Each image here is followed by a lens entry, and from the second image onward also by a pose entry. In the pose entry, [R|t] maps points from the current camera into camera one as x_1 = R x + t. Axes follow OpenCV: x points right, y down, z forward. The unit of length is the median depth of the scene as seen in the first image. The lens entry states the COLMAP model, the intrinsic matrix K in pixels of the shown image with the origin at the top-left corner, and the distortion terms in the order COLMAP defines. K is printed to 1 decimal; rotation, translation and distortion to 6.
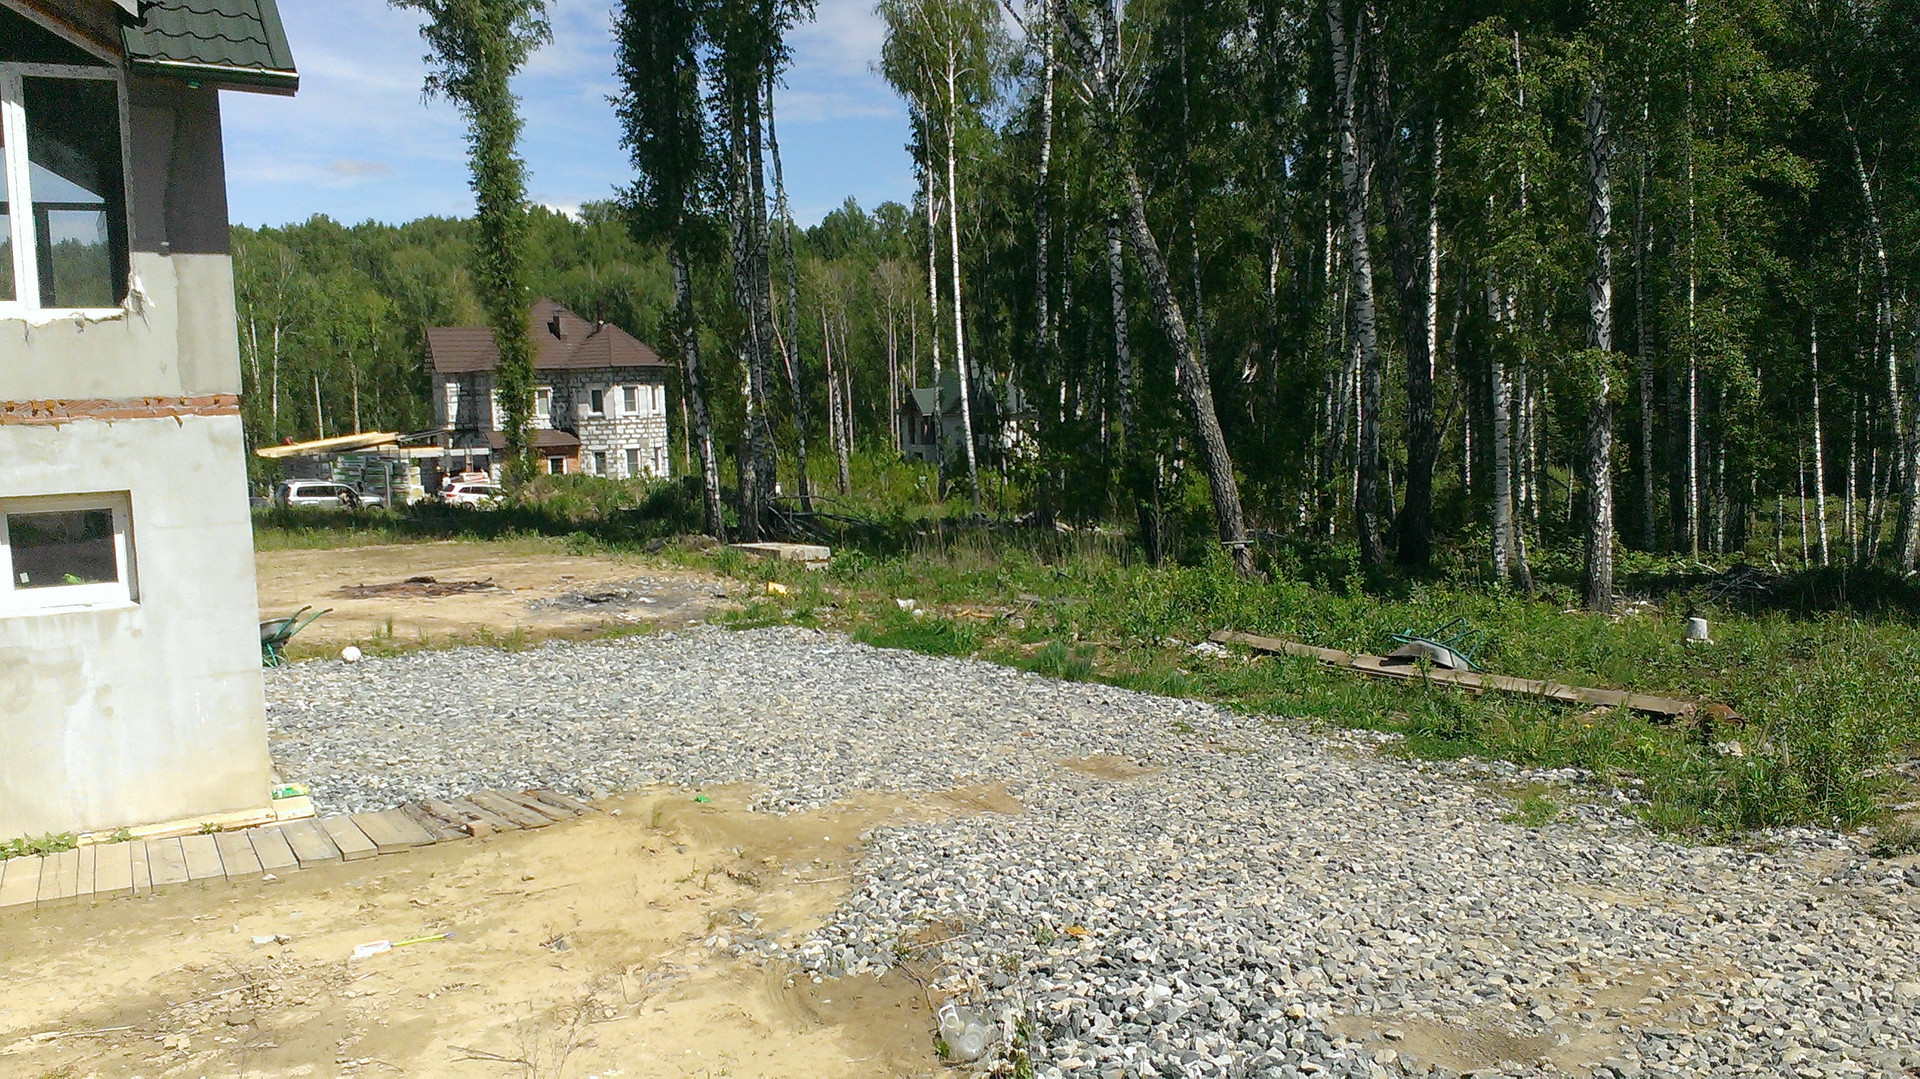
lens RADIAL K [[1602.8, 0, 966.2], [0, 1602.8, 540.2], [0, 0, 1]] dist [0.123521, -0.235321]
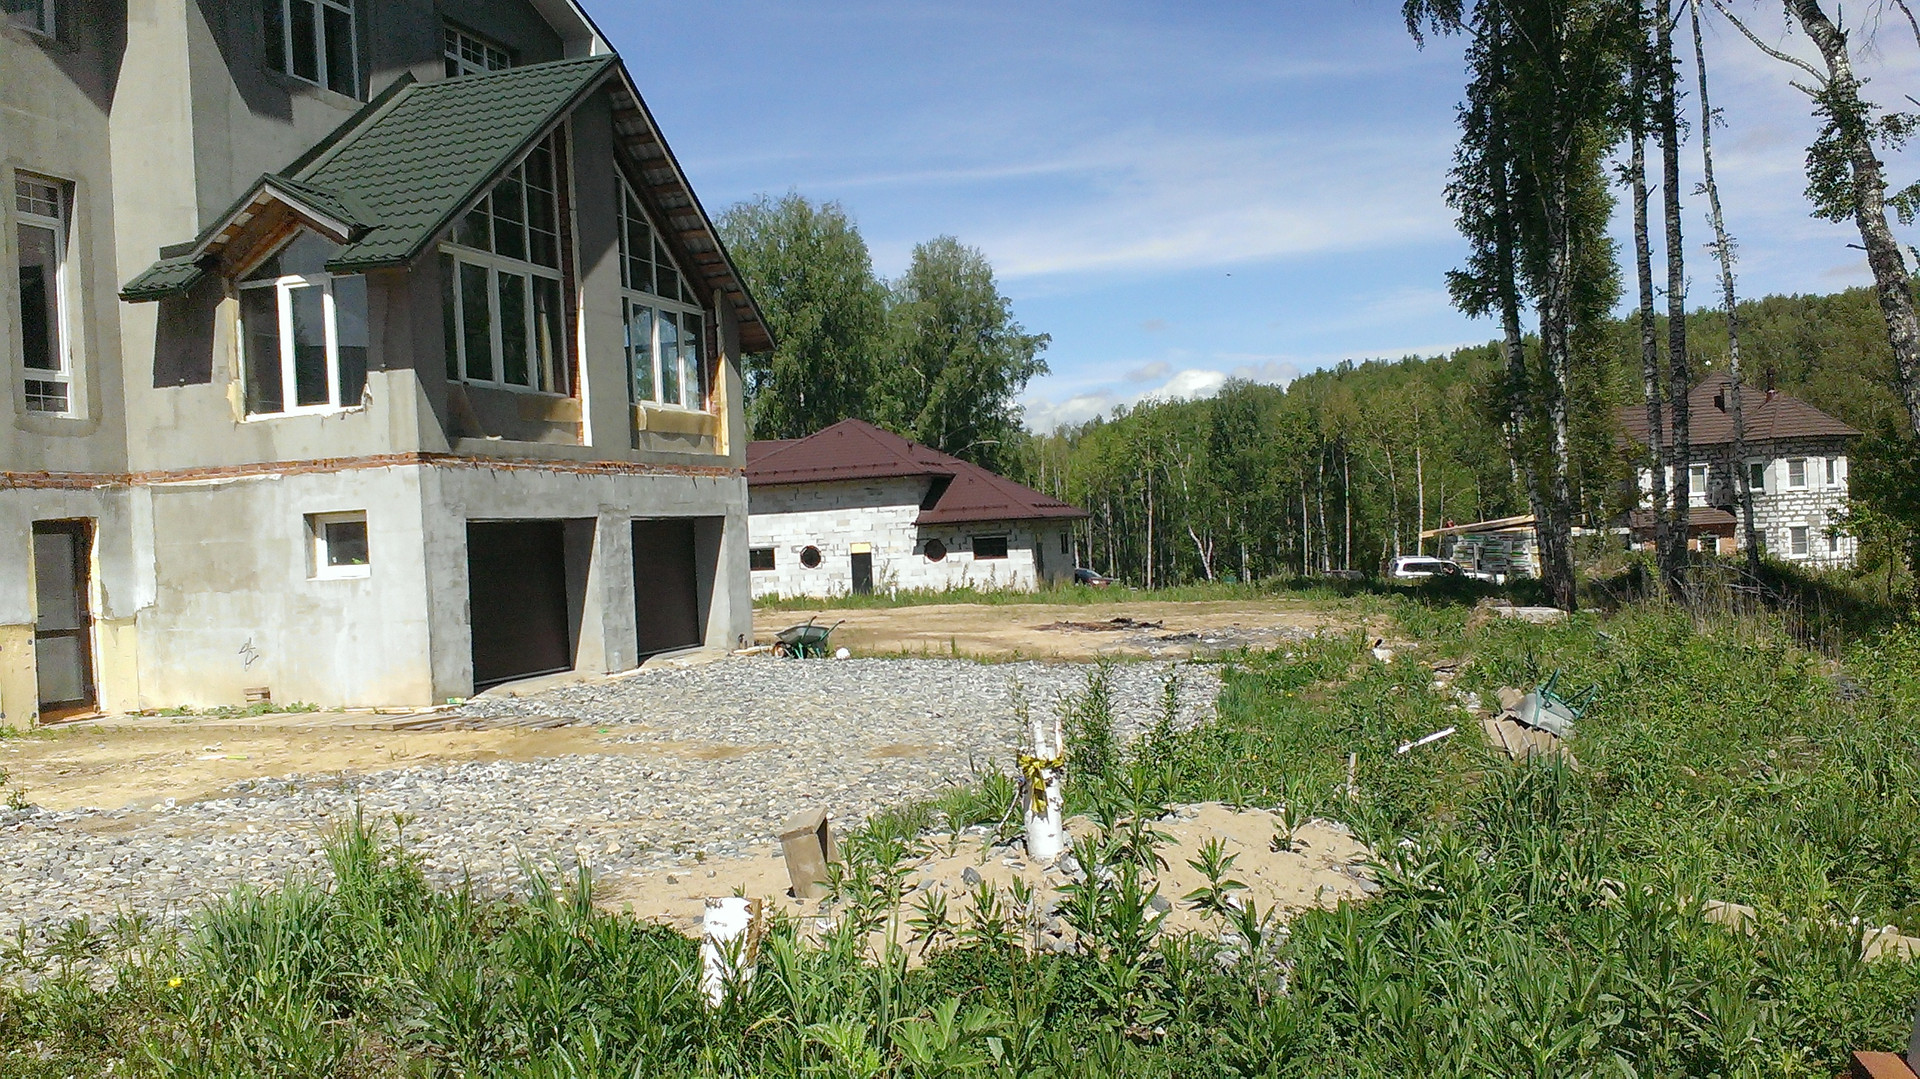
lens RADIAL K [[1602.8, 0, 966.2], [0, 1602.8, 540.2], [0, 0, 1]] dist [0.123521, -0.235321]
pose [[0.687317, -0.000519, -0.726357, 1.144477], [-0.040338, 0.998429, -0.038883, 0.041817], [0.725237, 0.056025, 0.686216, 0.281657]]
